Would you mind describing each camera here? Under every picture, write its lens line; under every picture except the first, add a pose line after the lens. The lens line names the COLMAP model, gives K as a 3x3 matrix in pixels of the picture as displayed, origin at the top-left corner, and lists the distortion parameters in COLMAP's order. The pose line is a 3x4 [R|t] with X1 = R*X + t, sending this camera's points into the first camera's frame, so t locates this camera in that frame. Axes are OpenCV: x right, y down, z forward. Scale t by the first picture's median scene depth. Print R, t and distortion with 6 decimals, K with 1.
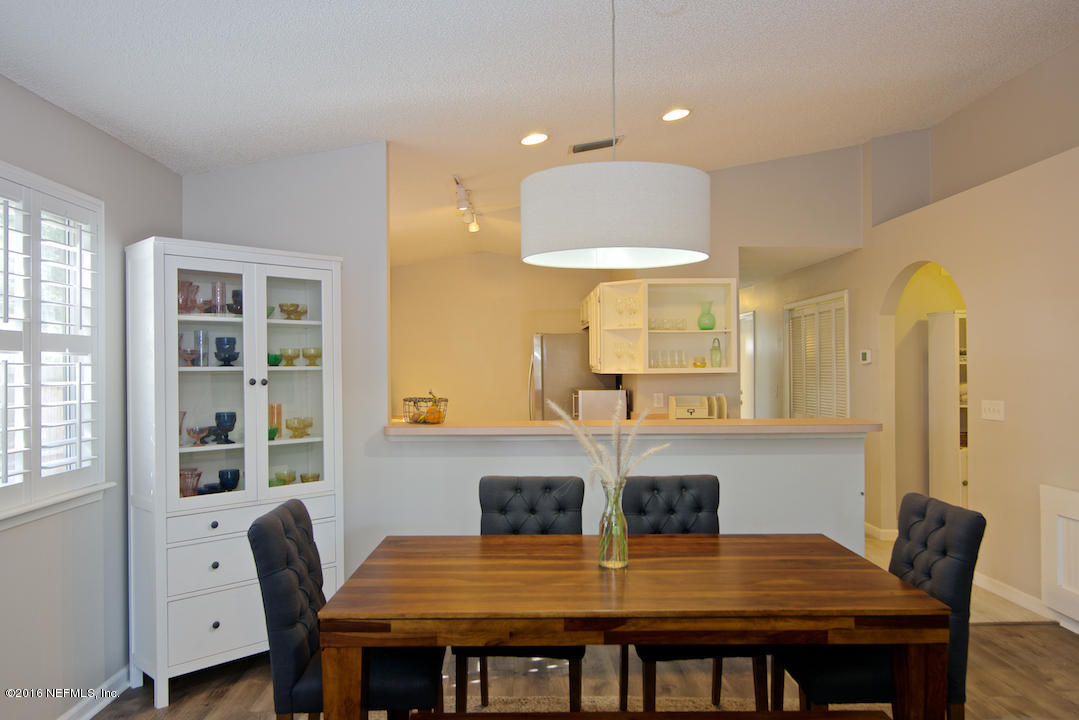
lens RADIAL K [[766.1, 0, 533.6], [0, 766.1, 364.8], [0, 0, 1]] dist [-0.017923, -0.003918]
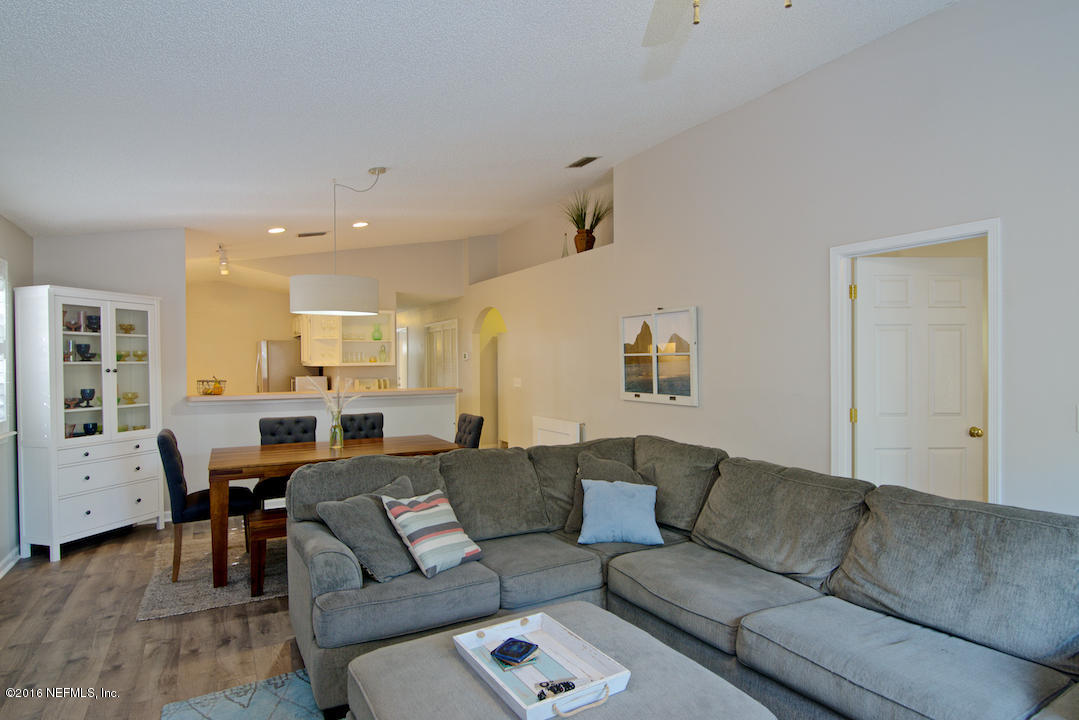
lens RADIAL K [[600.8, 0, 541.7], [0, 600.8, 364.7], [0, 0, 1]] dist [-0.002269, -0.001064]
pose [[0.882461, -0.002853, 0.470377, -0.140265], [-0.000535, 0.999975, 0.007069, -0.000899], [-0.470386, -0.006490, 0.882437, -0.618272]]
